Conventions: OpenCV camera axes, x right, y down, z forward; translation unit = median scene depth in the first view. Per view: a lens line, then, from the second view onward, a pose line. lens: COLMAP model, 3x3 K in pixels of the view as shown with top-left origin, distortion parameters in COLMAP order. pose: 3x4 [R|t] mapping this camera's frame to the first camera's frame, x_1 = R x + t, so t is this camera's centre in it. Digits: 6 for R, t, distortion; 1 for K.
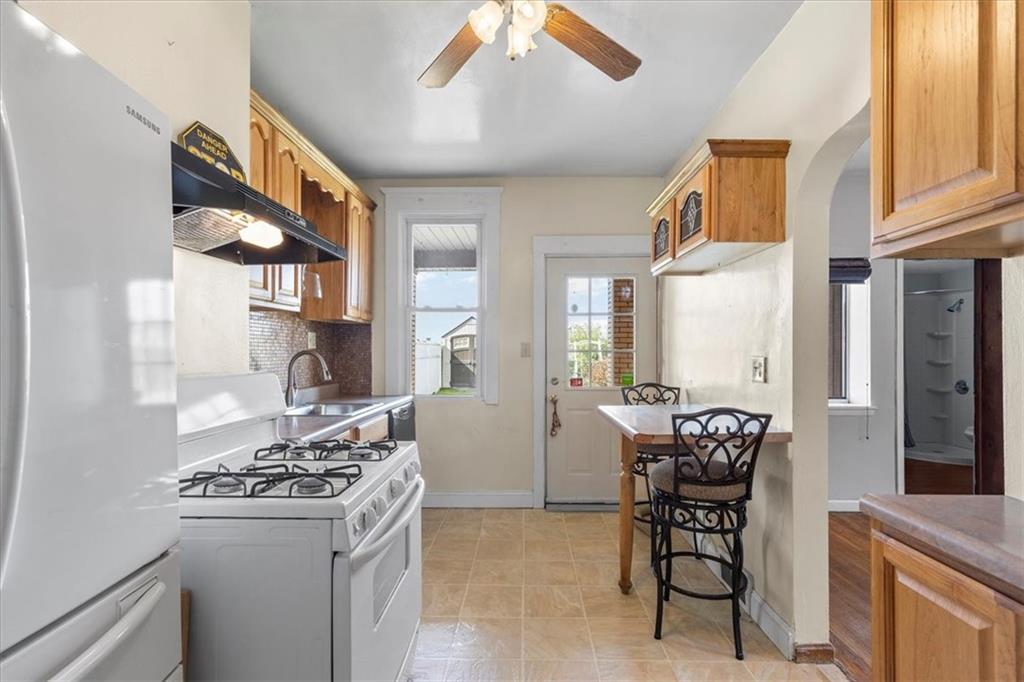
lens RADIAL K [[466.0, 0, 515.9], [0, 466.0, 349.5], [0, 0, 1]] dist [0.009867, -0.002273]
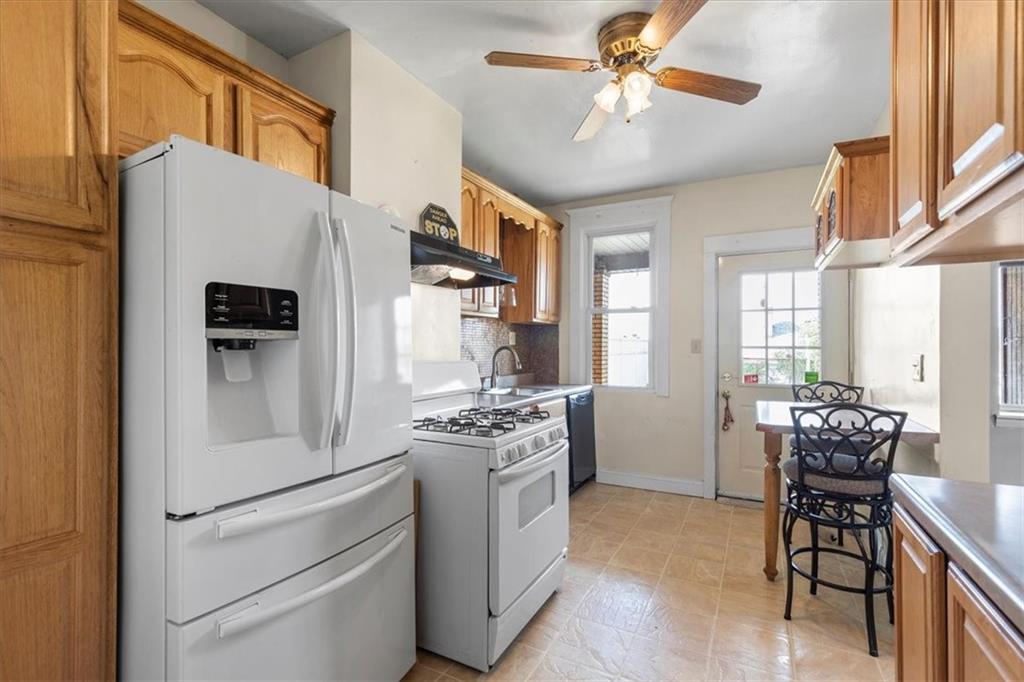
lens RADIAL K [[466.0, 0, 512.1], [0, 466.0, 342.0], [0, 0, 1]] dist [0.009867, -0.002273]
pose [[0.892989, -0.001412, -0.450077, 0.202219], [-0.001908, 0.999974, -0.006922, -0.000990], [0.450075, 0.007040, 0.892963, -0.207629]]
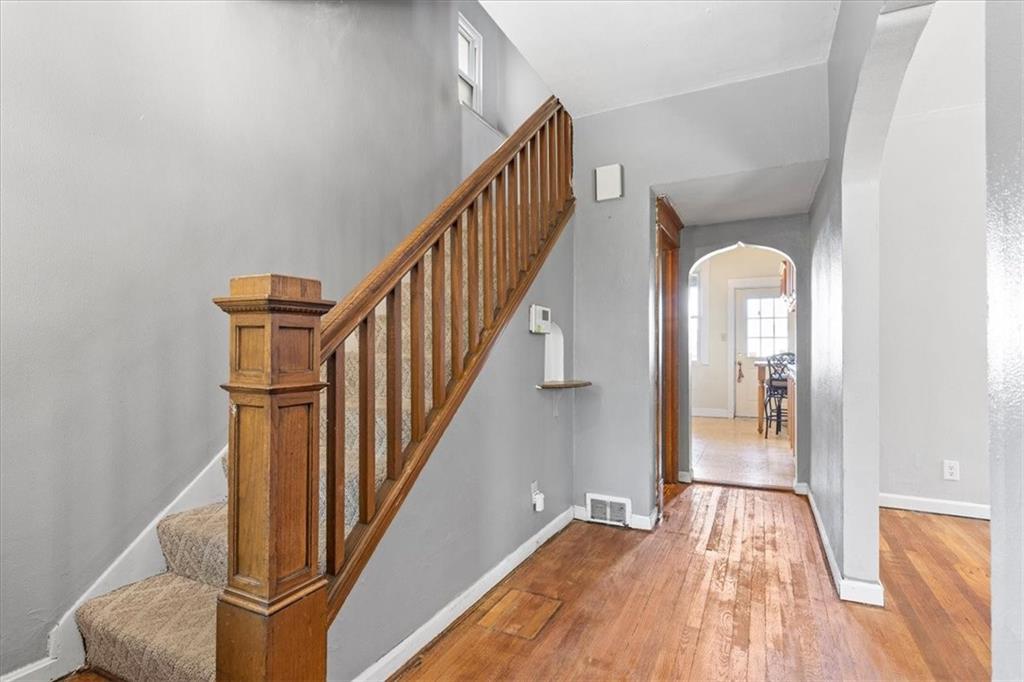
lens RADIAL K [[501.9, 0, 531.9], [0, 501.9, 342.7], [0, 0, 1]] dist [0.000102, 0.000481]
pose [[0.918951, 0.000926, -0.394370, 0.180763], [-0.004027, 0.999967, -0.007035, 0.069625], [0.394350, 0.008053, 0.918925, -2.041793]]
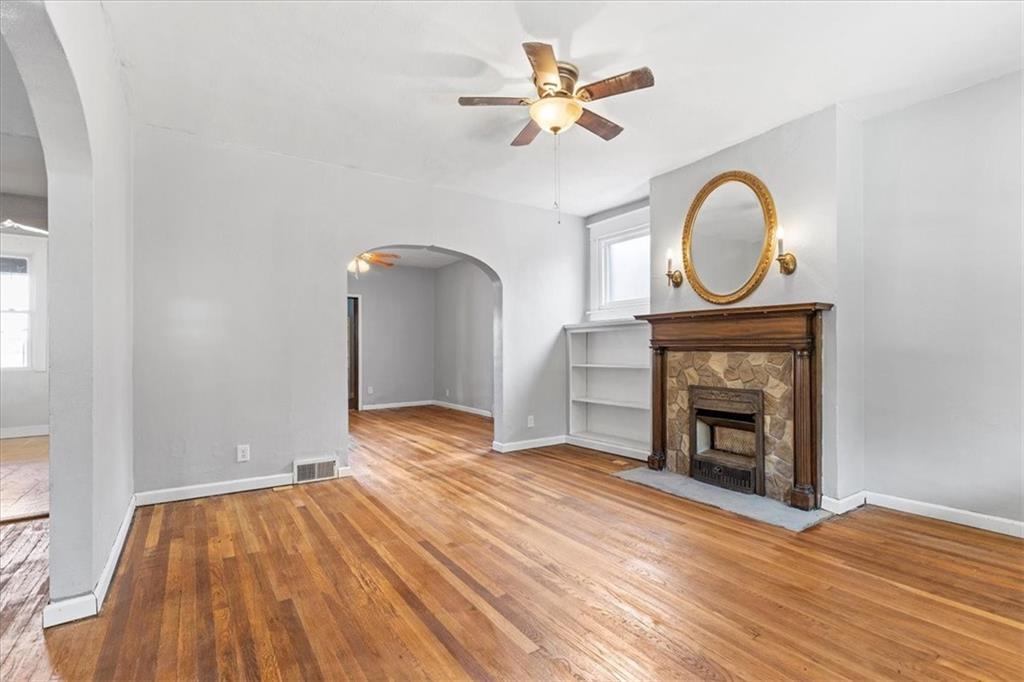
lens RADIAL K [[466.0, 0, 517.9], [0, 466.0, 345.4], [0, 0, 1]] dist [0.009867, -0.002273]
pose [[0.802066, 0.006846, 0.597196, 0.505239], [-0.002870, 0.999967, -0.007608, 0.064236], [-0.597229, 0.004388, 0.802059, -2.071205]]
